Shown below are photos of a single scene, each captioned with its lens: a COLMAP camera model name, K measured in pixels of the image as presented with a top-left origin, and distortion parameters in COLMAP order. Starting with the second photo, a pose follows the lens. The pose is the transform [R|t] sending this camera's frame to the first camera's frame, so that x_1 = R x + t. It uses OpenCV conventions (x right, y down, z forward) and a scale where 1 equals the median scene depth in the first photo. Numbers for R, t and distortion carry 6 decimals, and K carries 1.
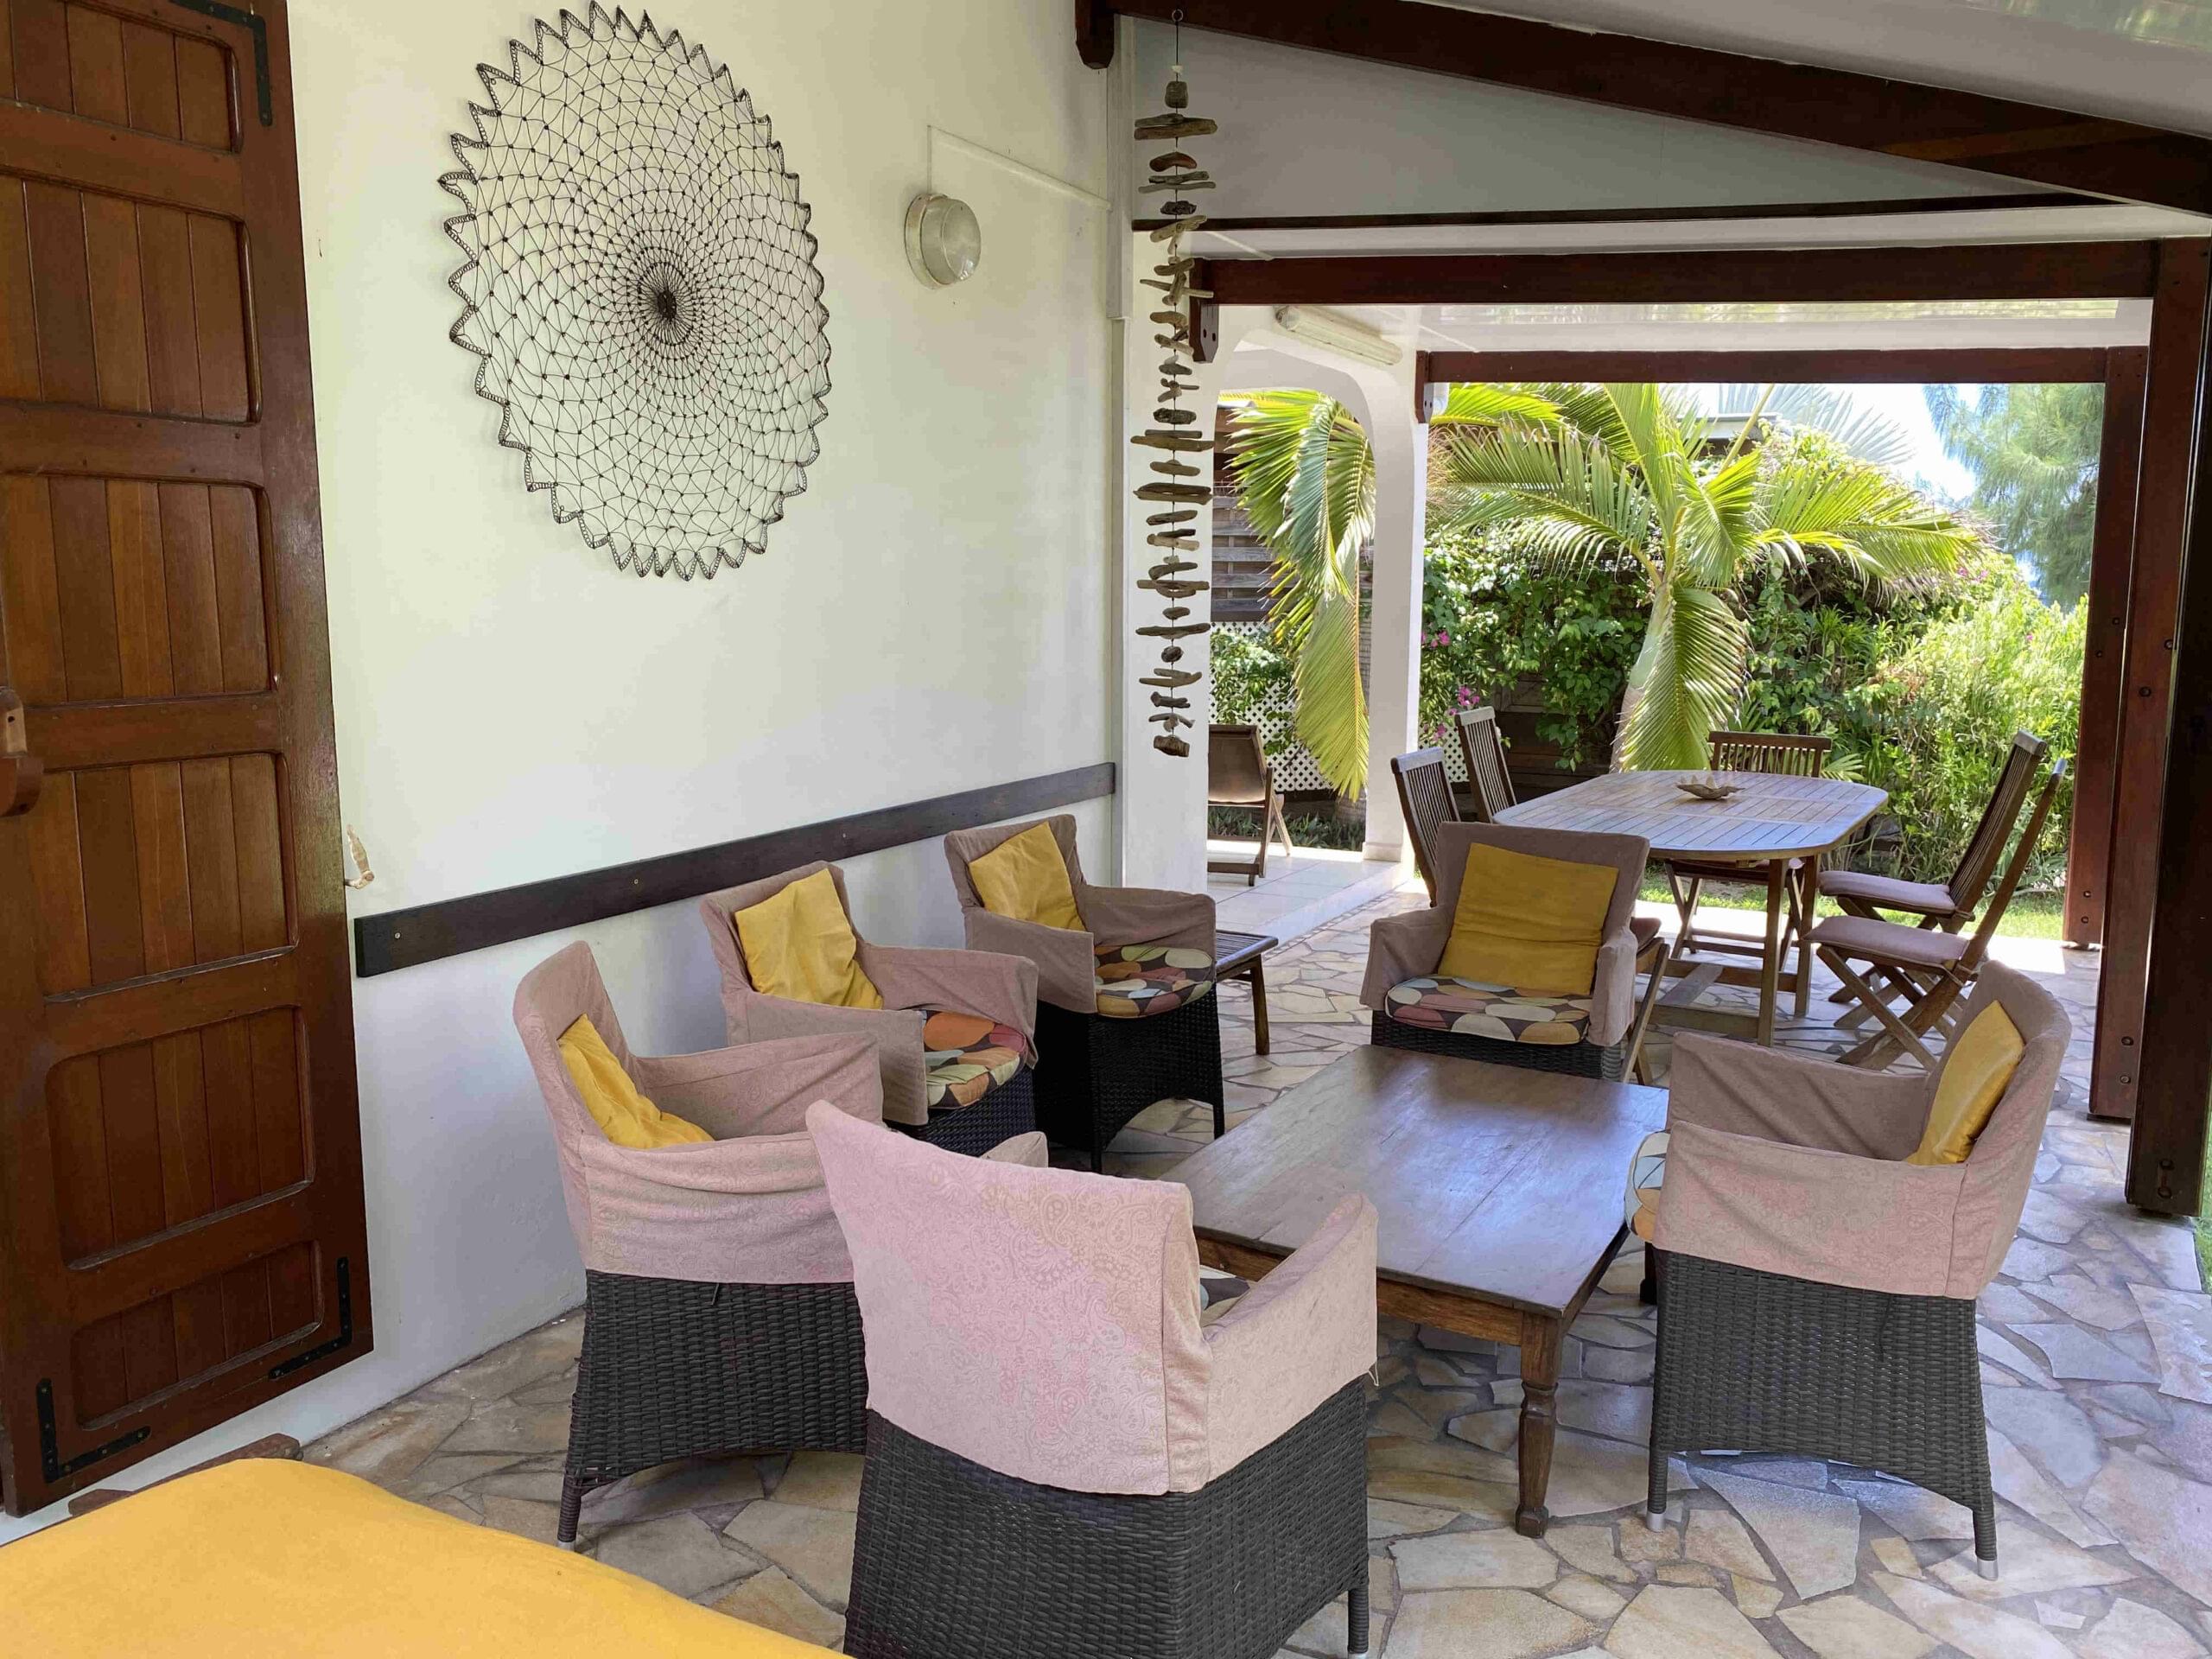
lens RADIAL K [[1697.4, 0, 1106.0], [0, 1697.4, 829.5], [0, 0, 1]] dist [-0.000816, 0.006579]
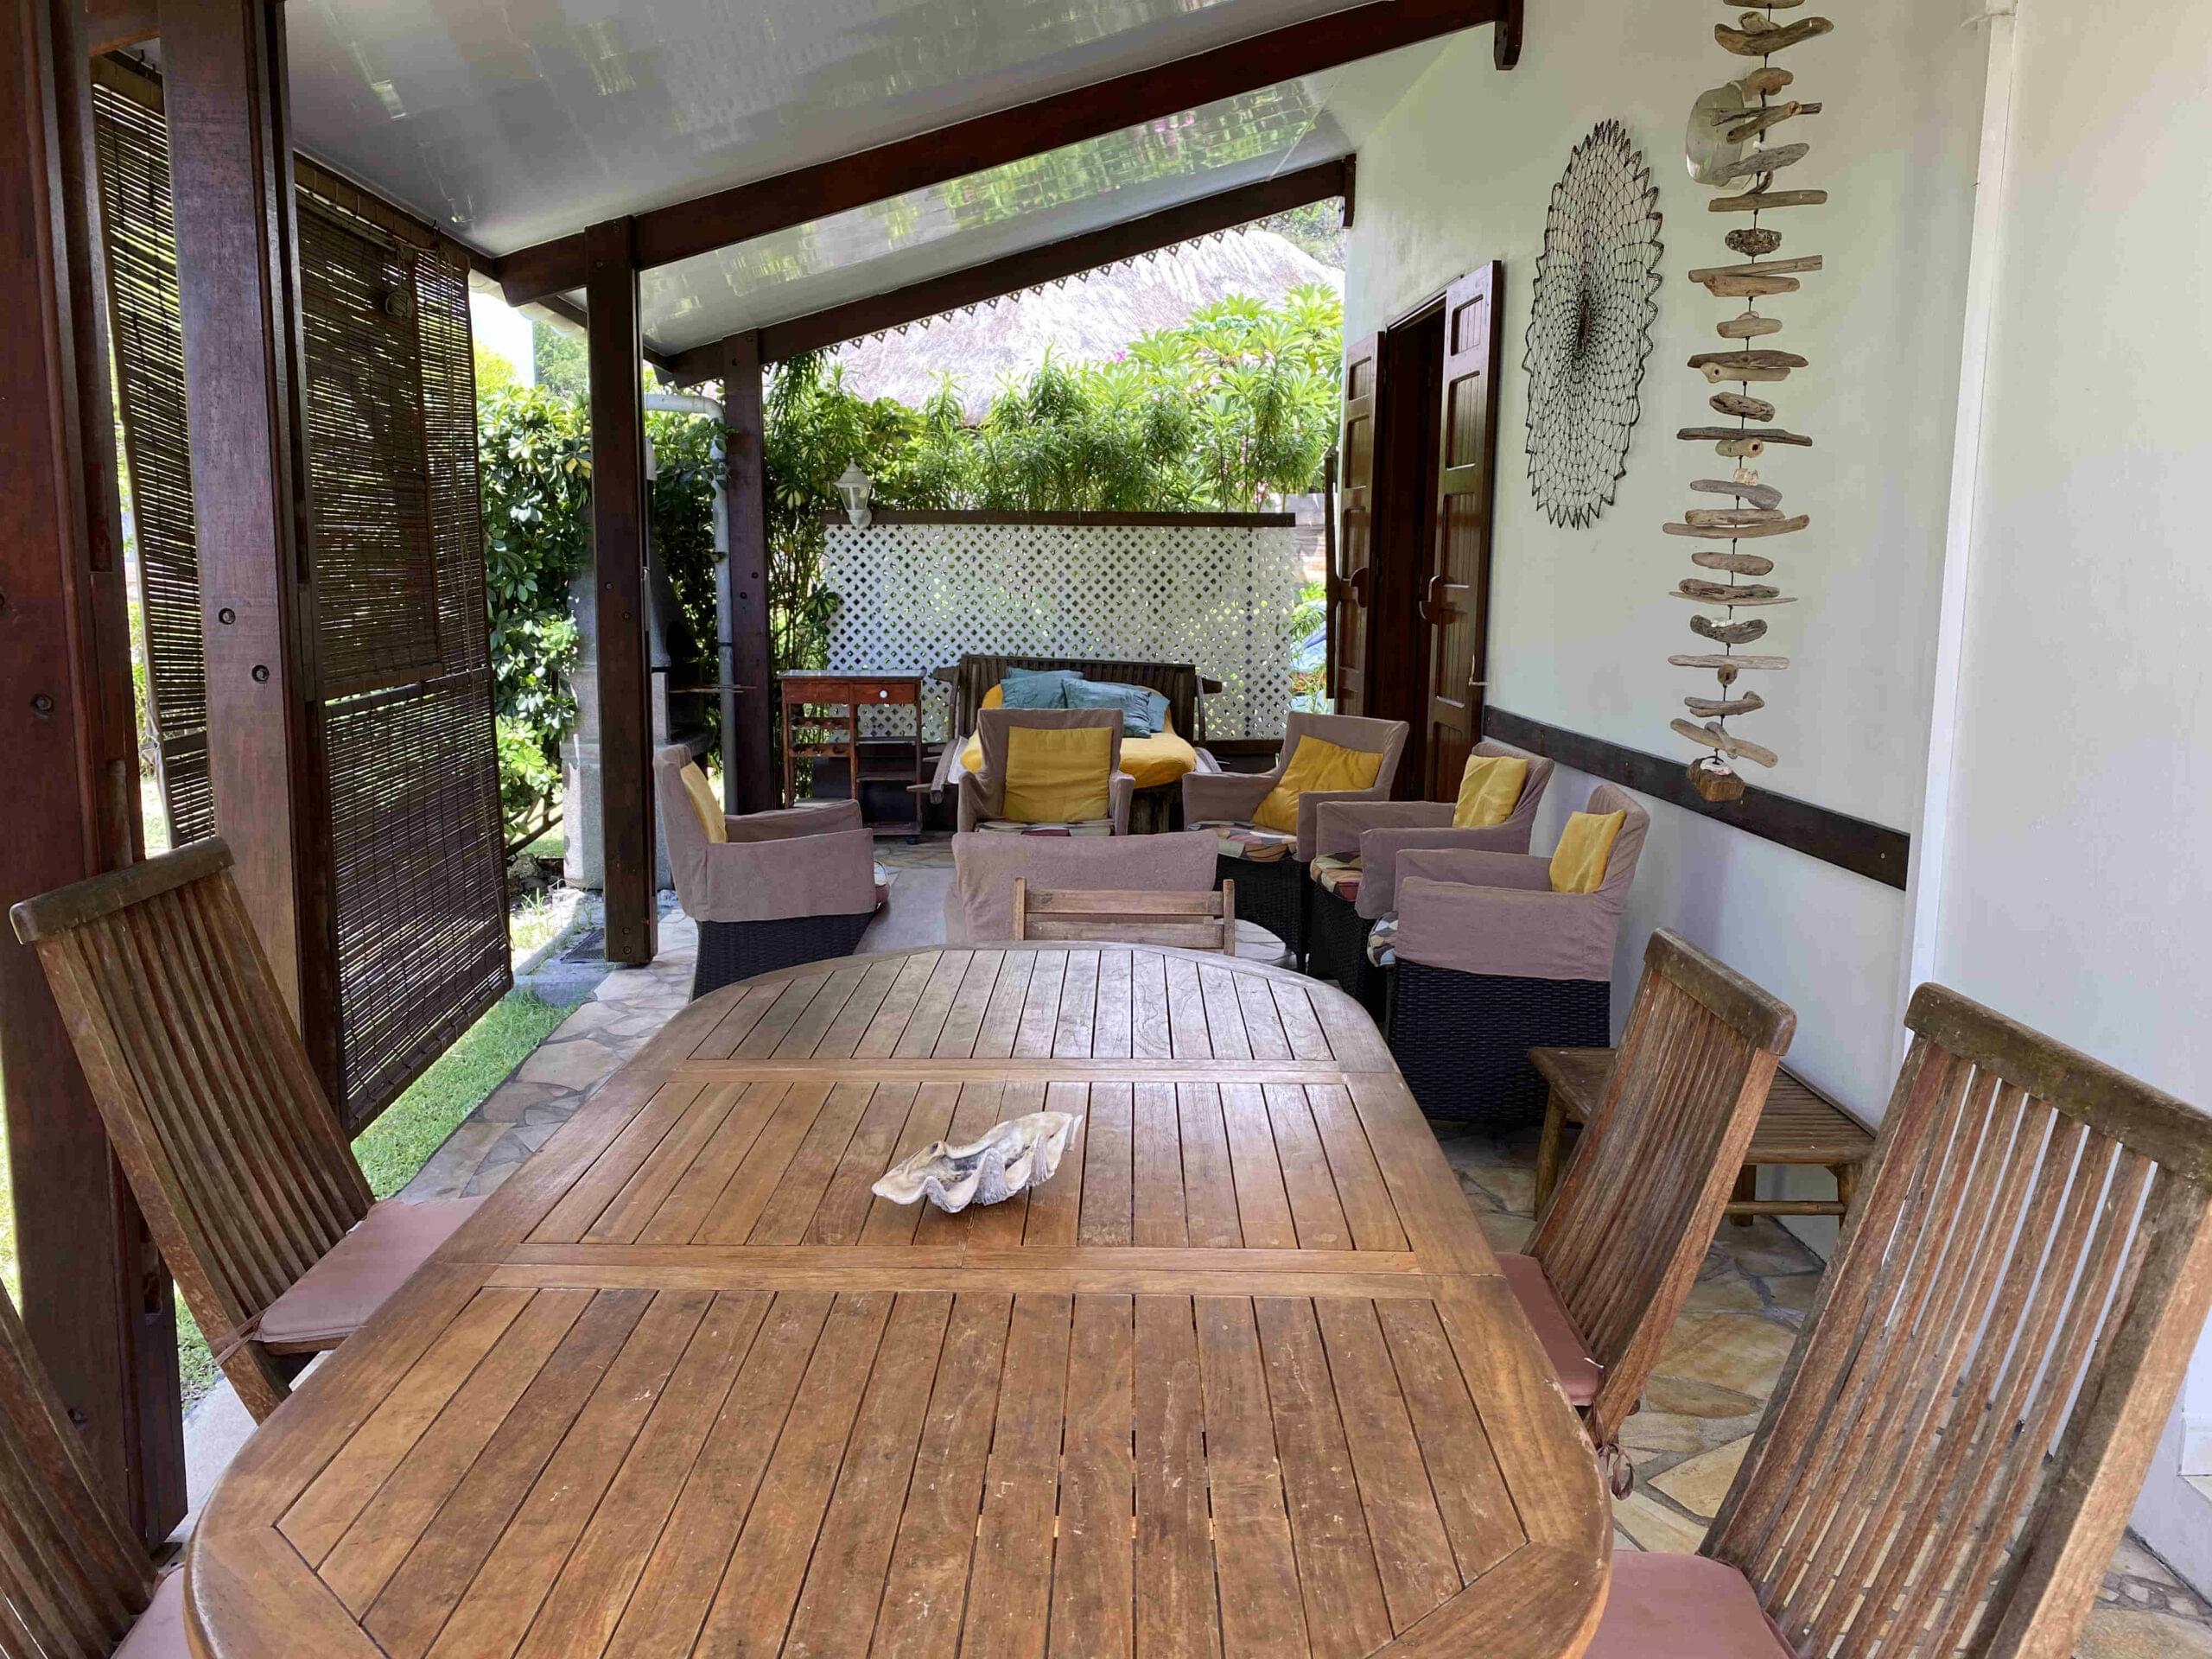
lens RADIAL K [[1697.4, 0, 1106.0], [0, 1697.4, 829.5], [0, 0, 1]] dist [-0.000816, 0.006579]
pose [[-0.884061, 0.060535, -0.463434, 0.824476], [-0.090875, 0.950387, 0.297499, -0.320690], [0.458451, 0.305122, -0.834699, 2.275847]]
